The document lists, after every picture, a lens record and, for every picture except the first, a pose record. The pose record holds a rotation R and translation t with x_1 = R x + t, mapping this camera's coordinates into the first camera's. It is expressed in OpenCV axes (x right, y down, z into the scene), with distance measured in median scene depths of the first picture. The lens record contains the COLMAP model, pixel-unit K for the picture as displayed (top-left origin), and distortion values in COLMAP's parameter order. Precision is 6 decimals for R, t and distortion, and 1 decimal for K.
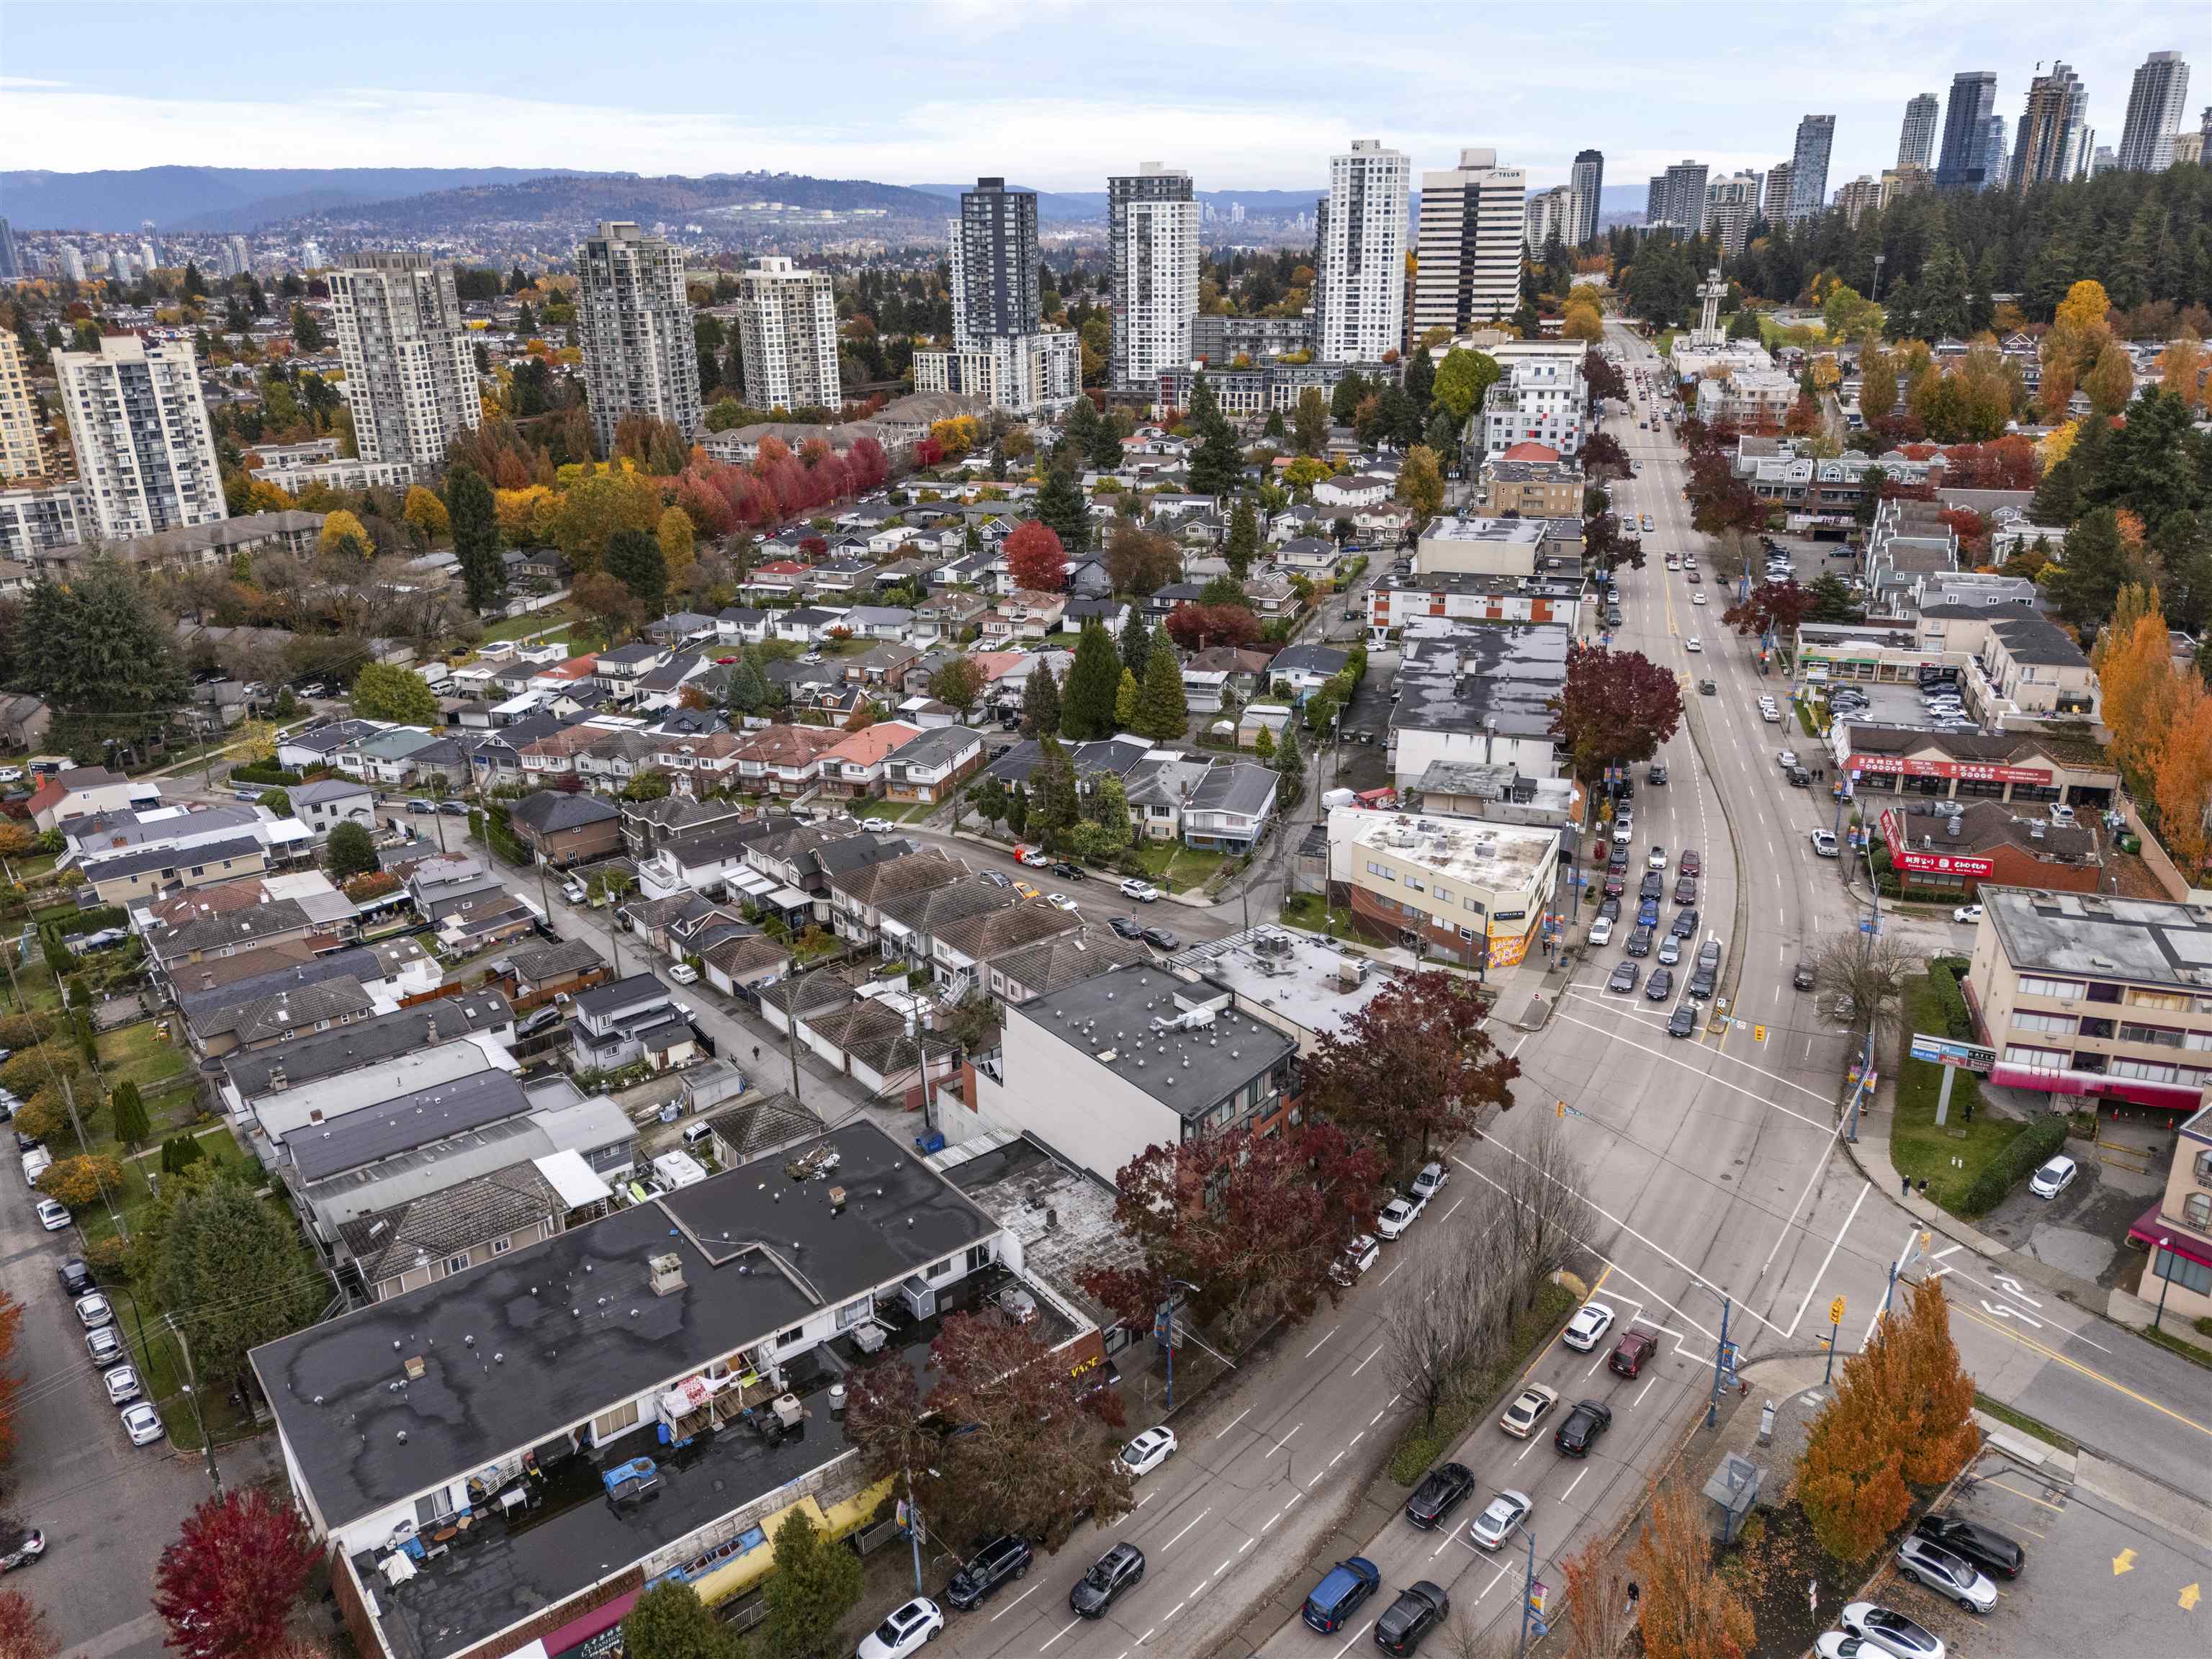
lens RADIAL K [[1583.6, 0, 1113.9], [0, 1583.6, 836.6], [0, 0, 1]] dist [0.054973, -0.047760]
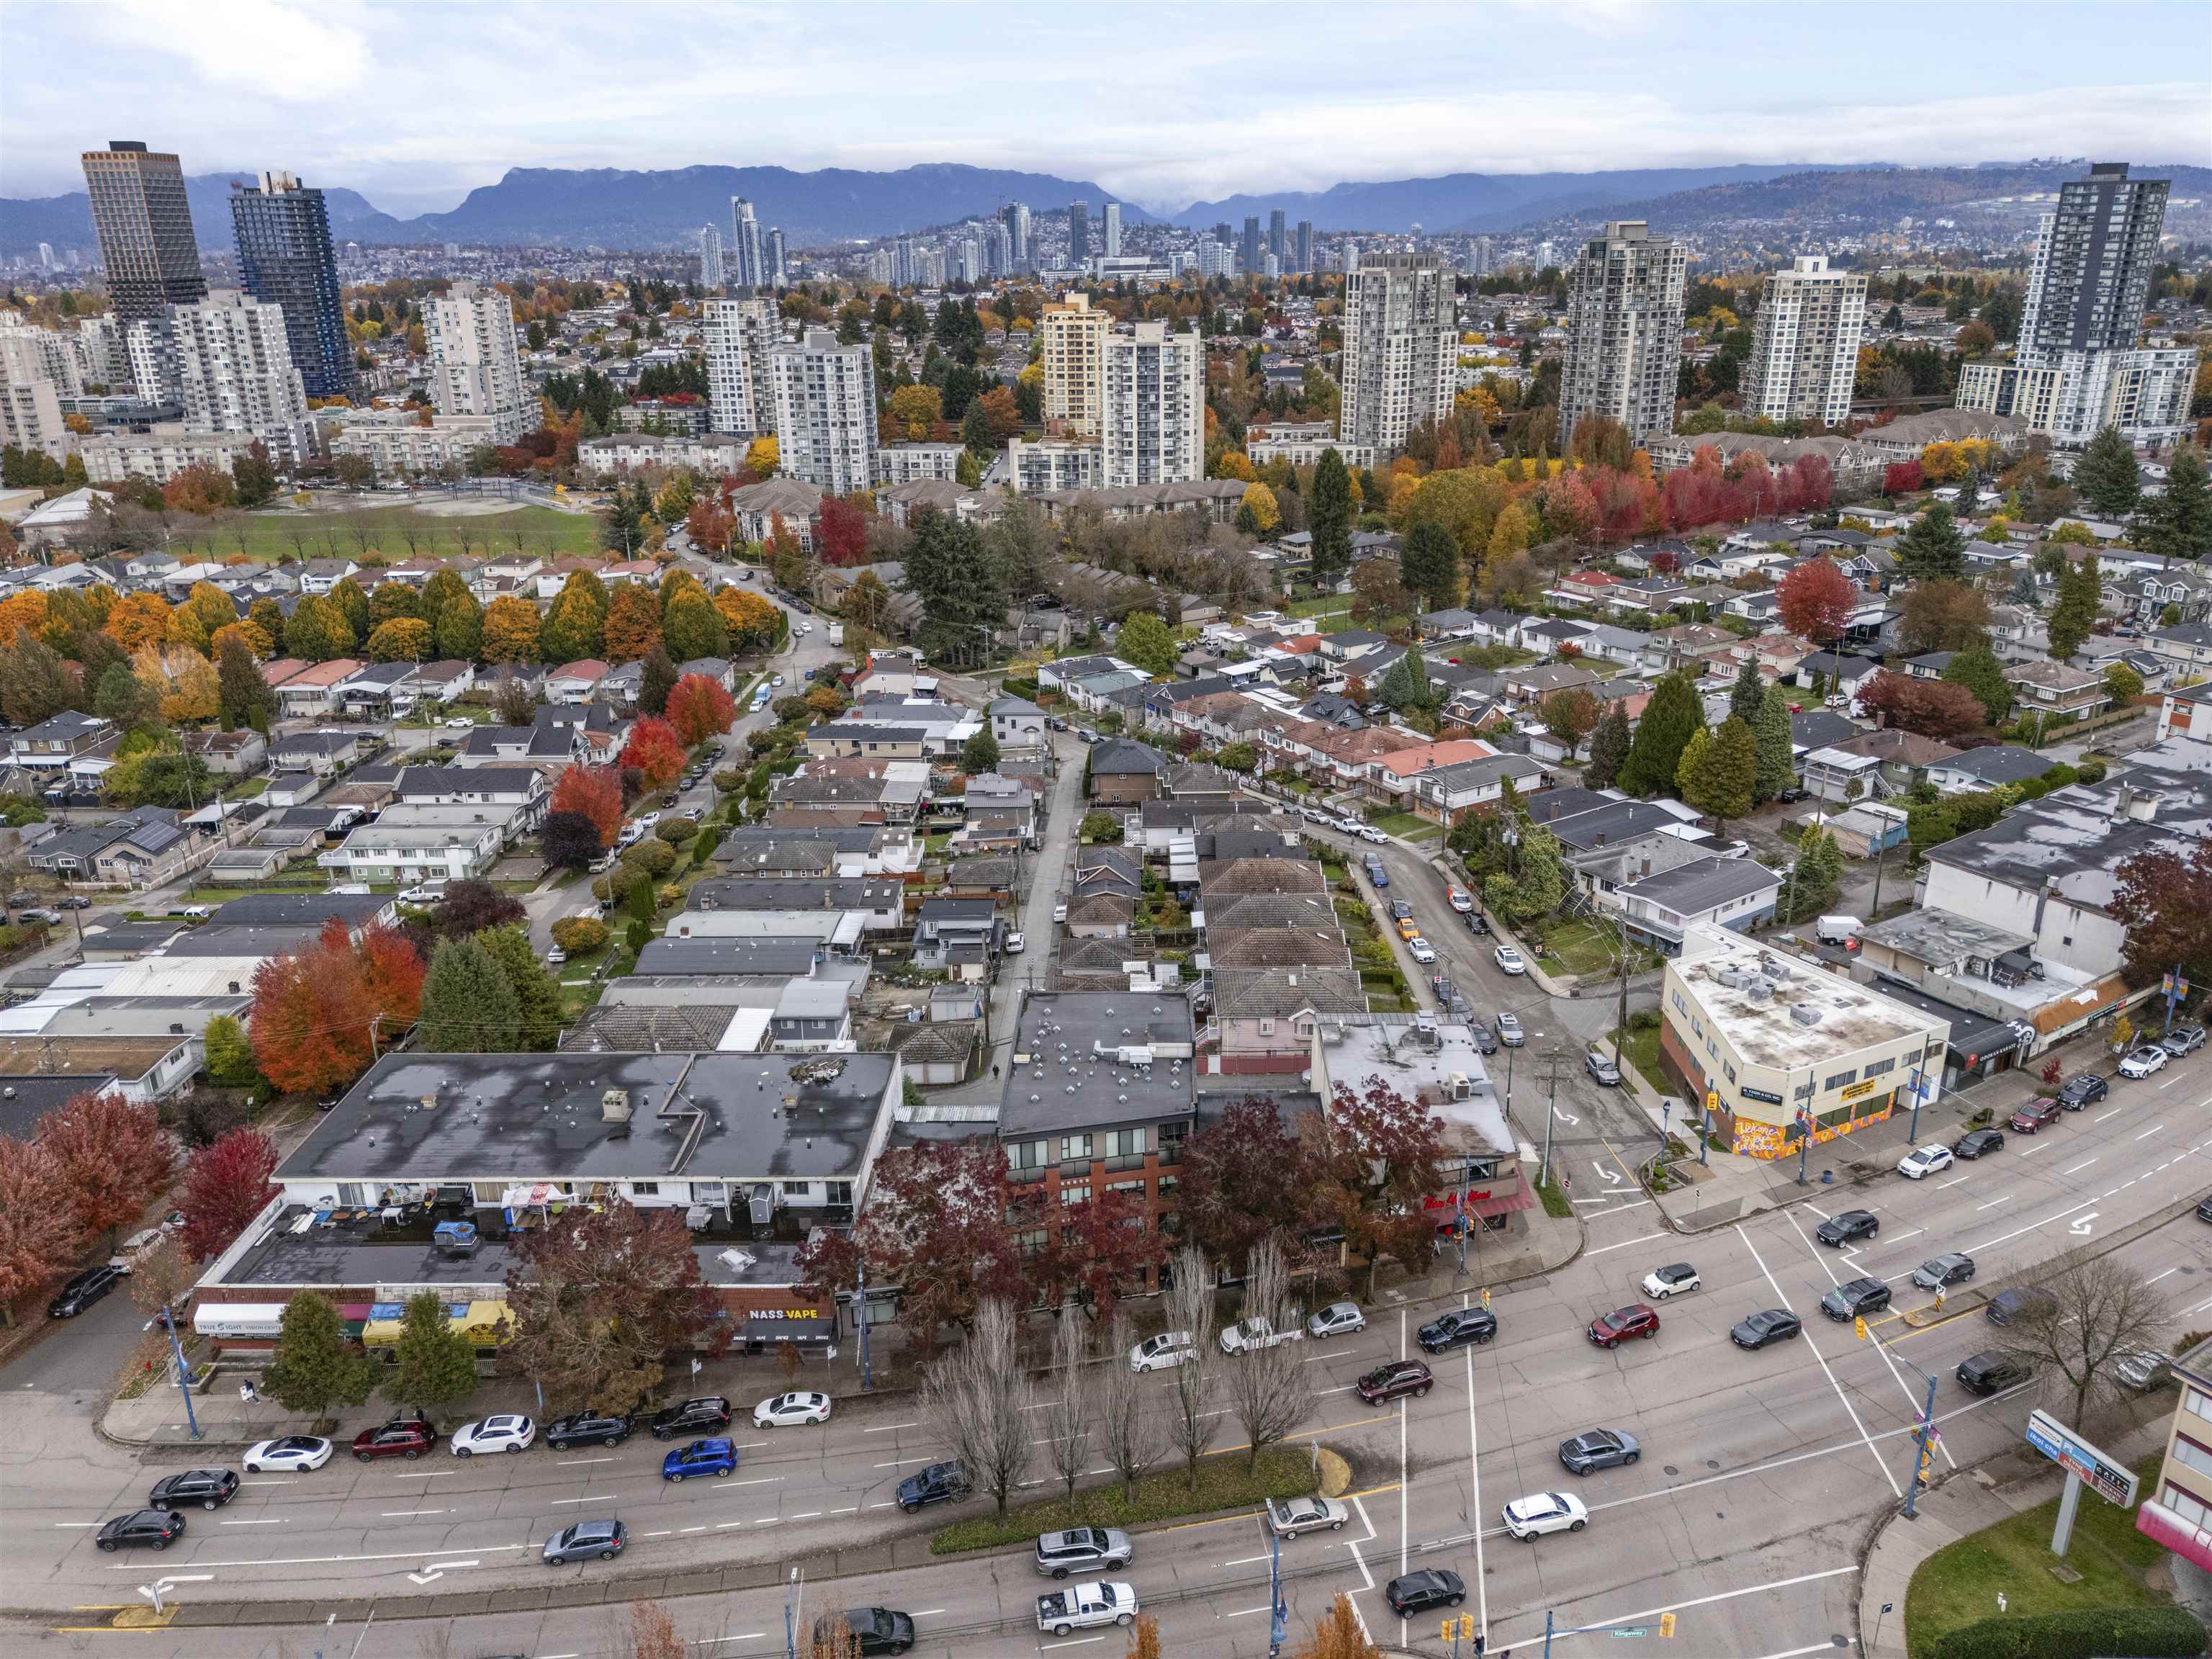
lens RADIAL K [[1583.6, 0, 1113.9], [0, 1583.6, 836.6], [0, 0, 1]] dist [0.054973, -0.047760]
pose [[0.777477, 0.225439, -0.587117, 0.144240], [-0.224855, 0.971481, 0.075267, -0.020879], [0.587341, 0.073497, 0.805995, 0.051465]]
